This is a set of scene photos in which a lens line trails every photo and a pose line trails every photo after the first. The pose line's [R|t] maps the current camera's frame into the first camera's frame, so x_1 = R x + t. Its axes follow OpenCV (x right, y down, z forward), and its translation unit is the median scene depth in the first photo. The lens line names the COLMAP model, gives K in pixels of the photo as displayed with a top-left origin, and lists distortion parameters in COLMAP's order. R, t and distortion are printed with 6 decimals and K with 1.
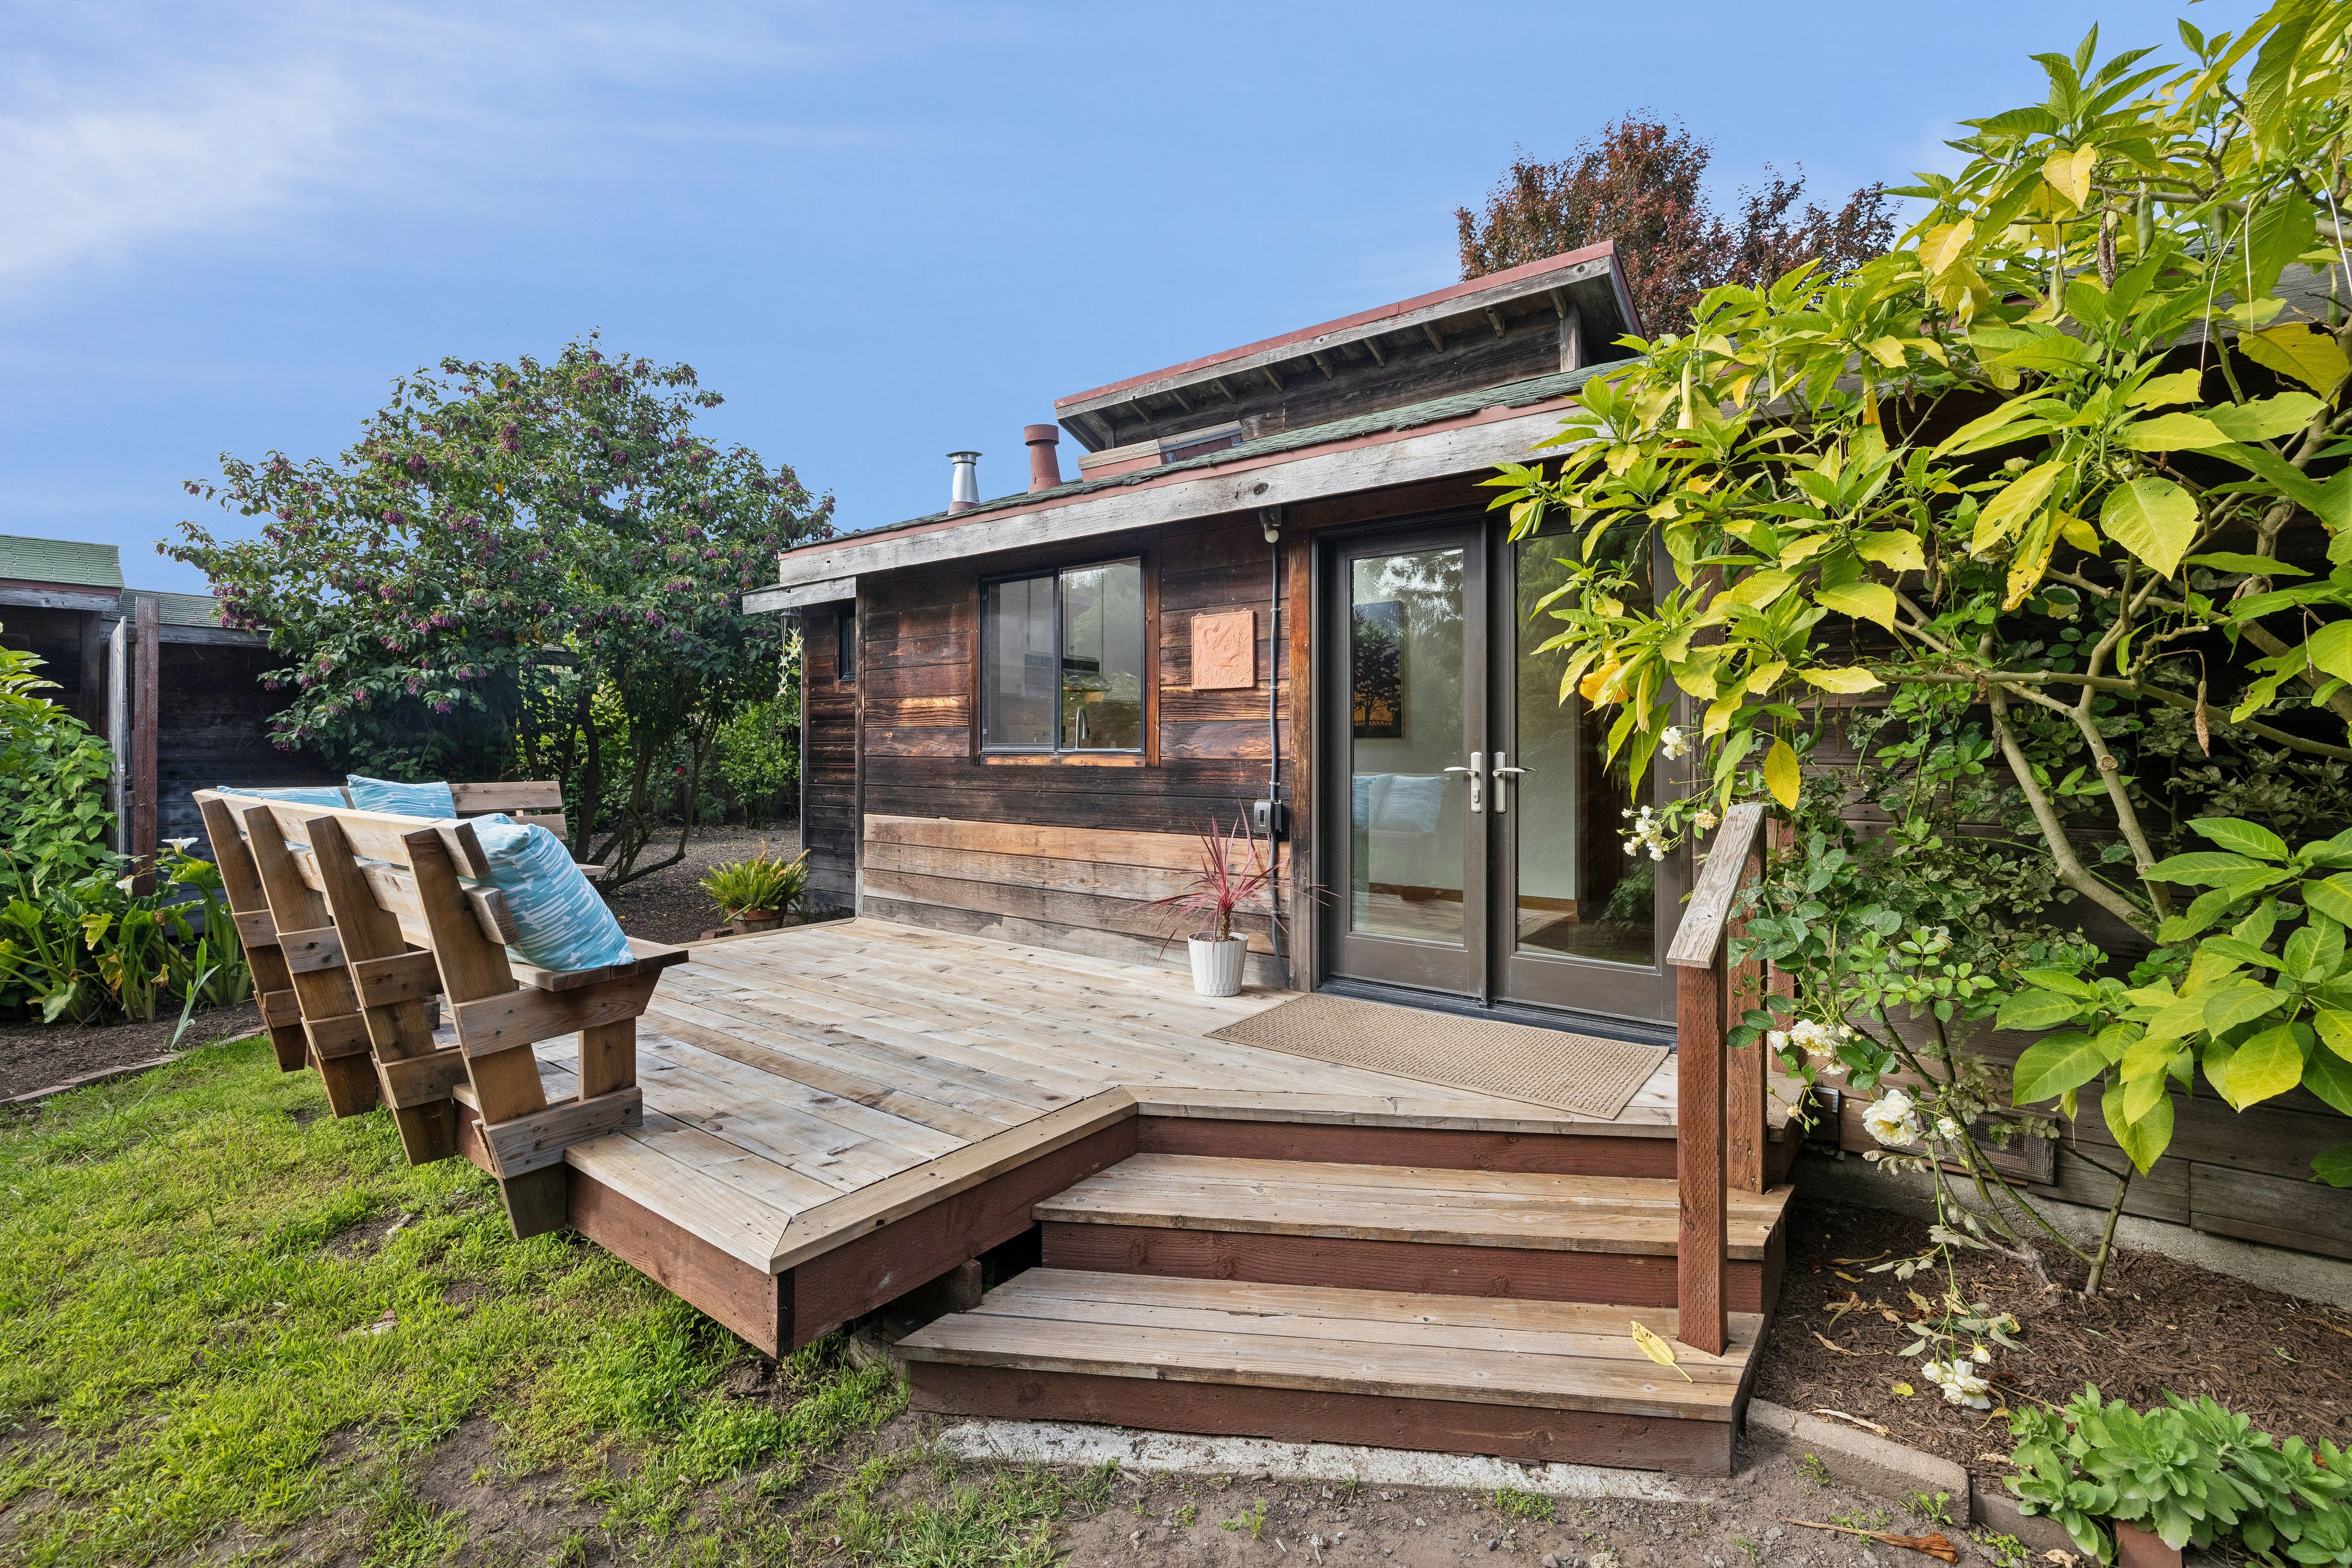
lens RADIAL K [[1014.7, 0, 1173.4], [0, 1014.7, 770.3], [0, 0, 1]] dist [-0.003886, 0.000233]
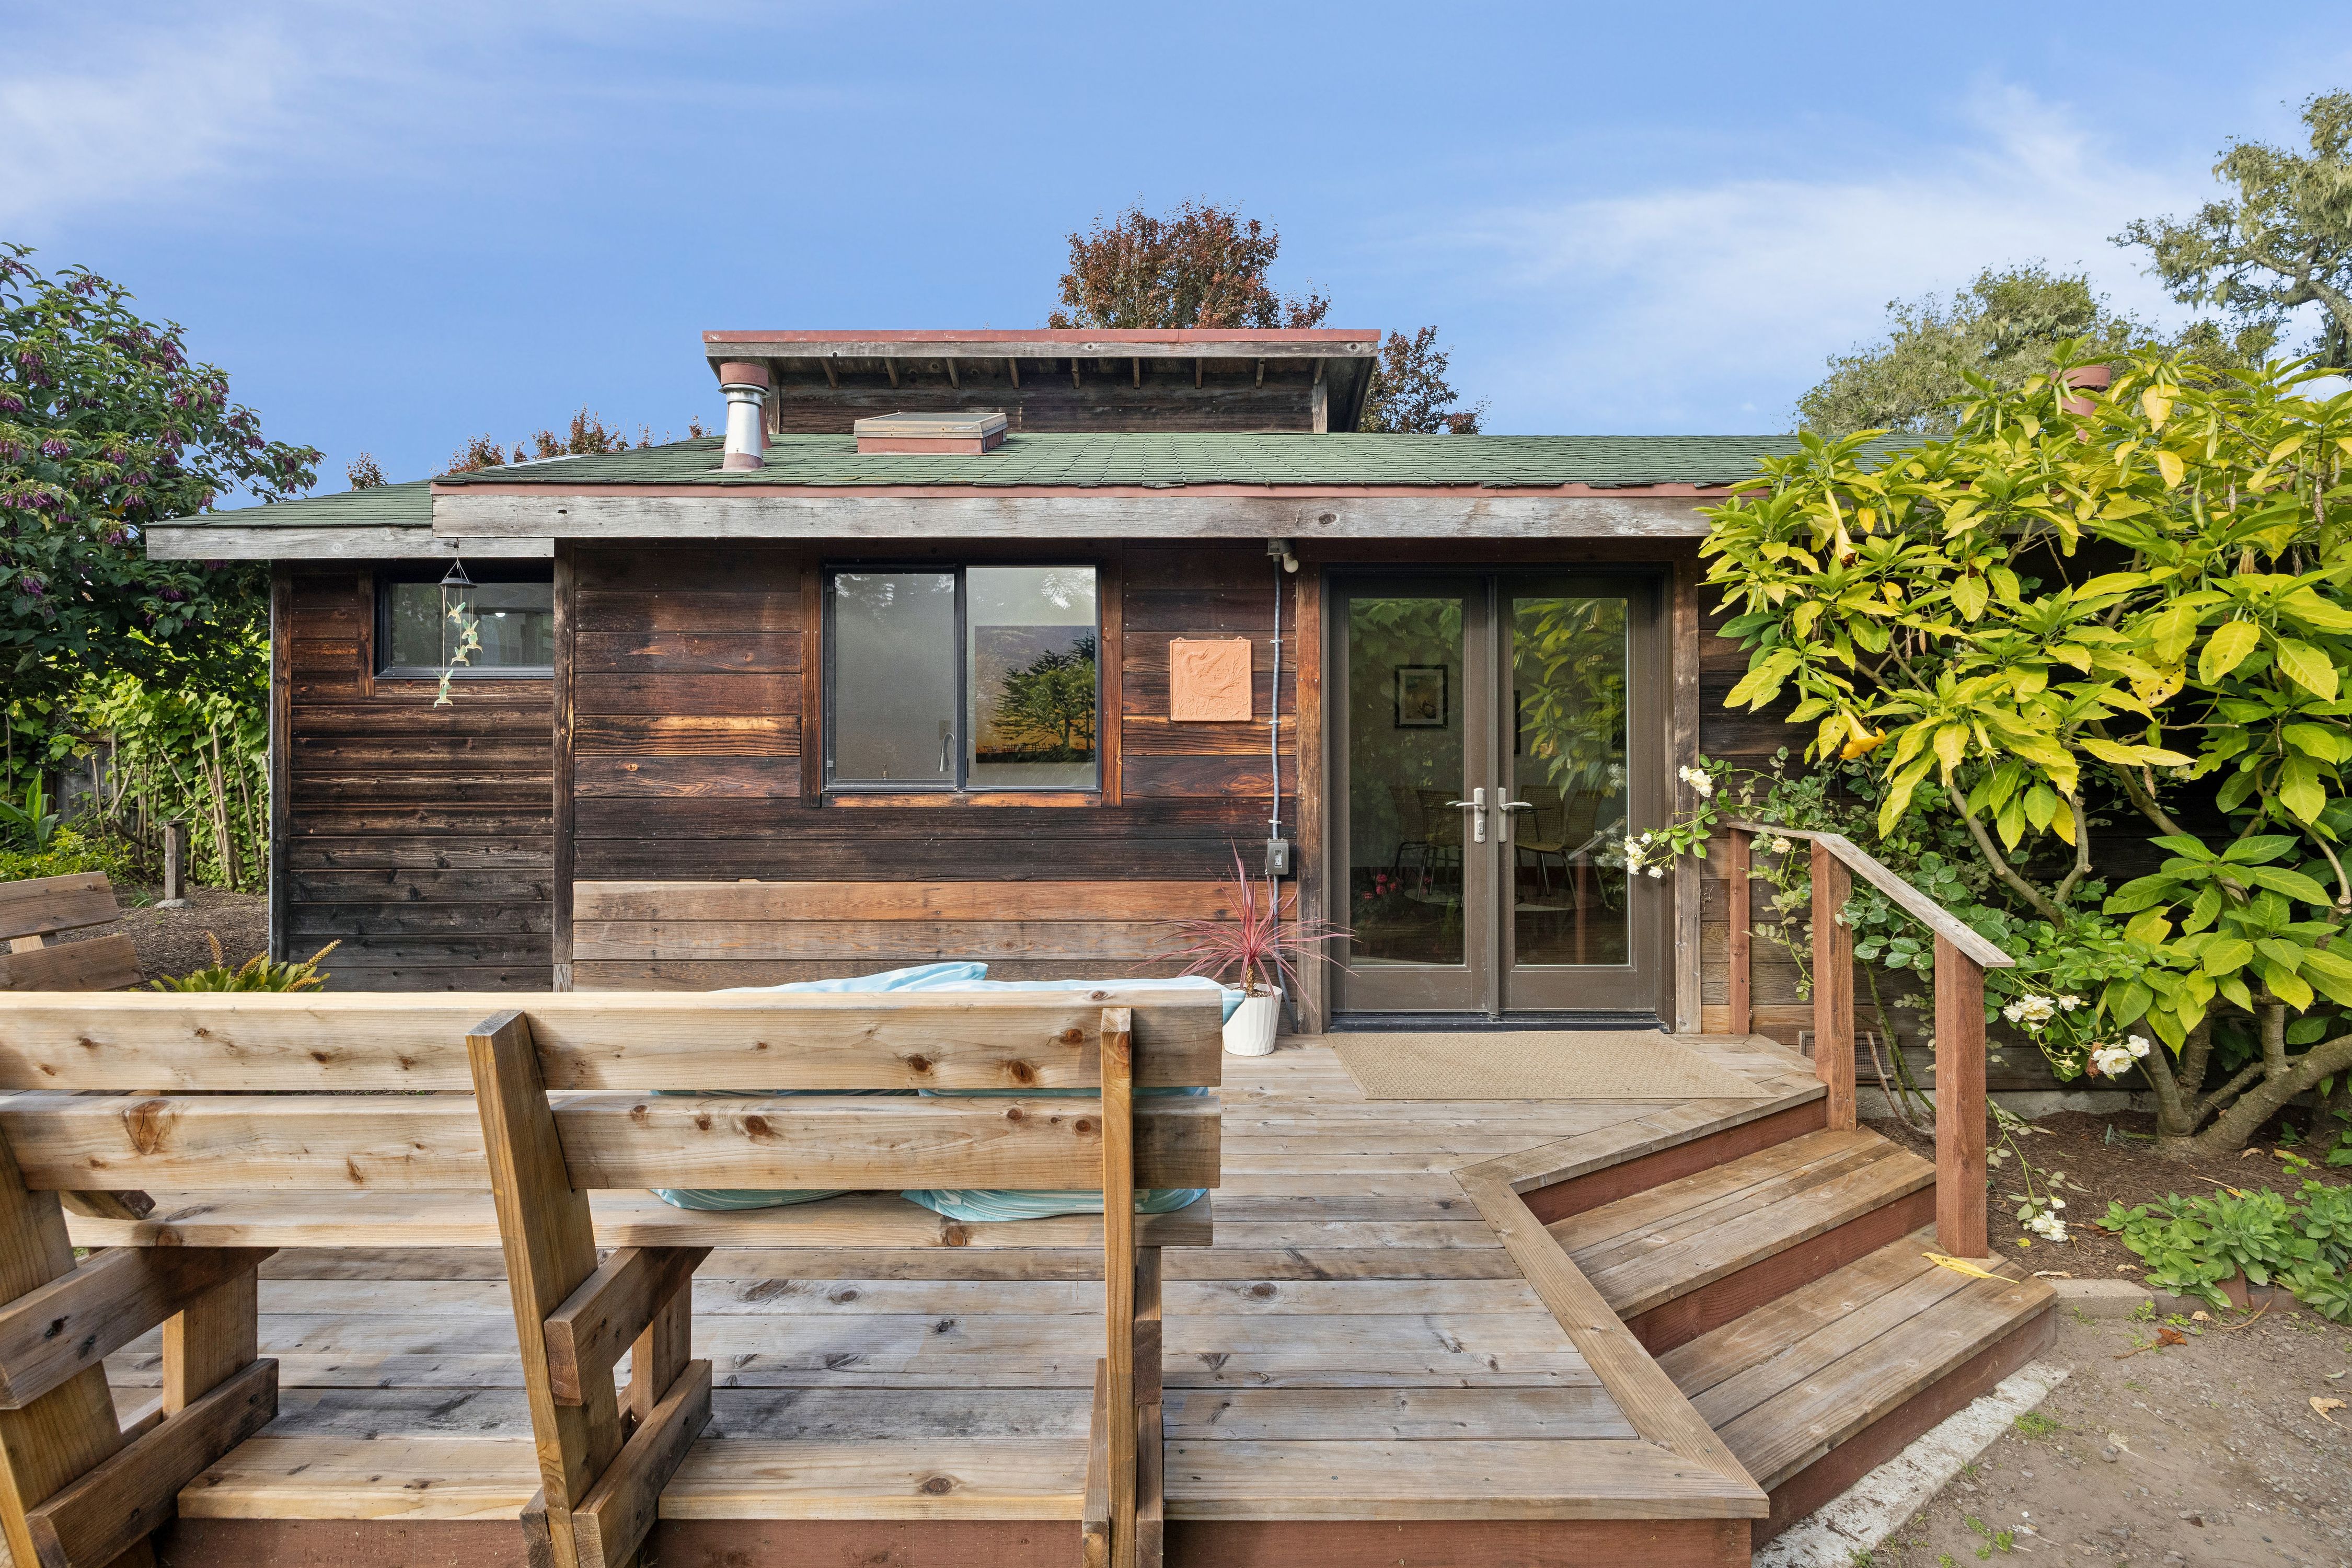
lens RADIAL K [[1014.7, 0, 1173.9], [0, 1014.7, 767.7], [0, 0, 1]] dist [-0.003886, 0.000233]
pose [[0.797477, -0.009741, 0.603271, -0.468139], [0.014294, 0.999894, -0.002751, -0.031412], [-0.603180, 0.010817, 0.797532, 0.246590]]
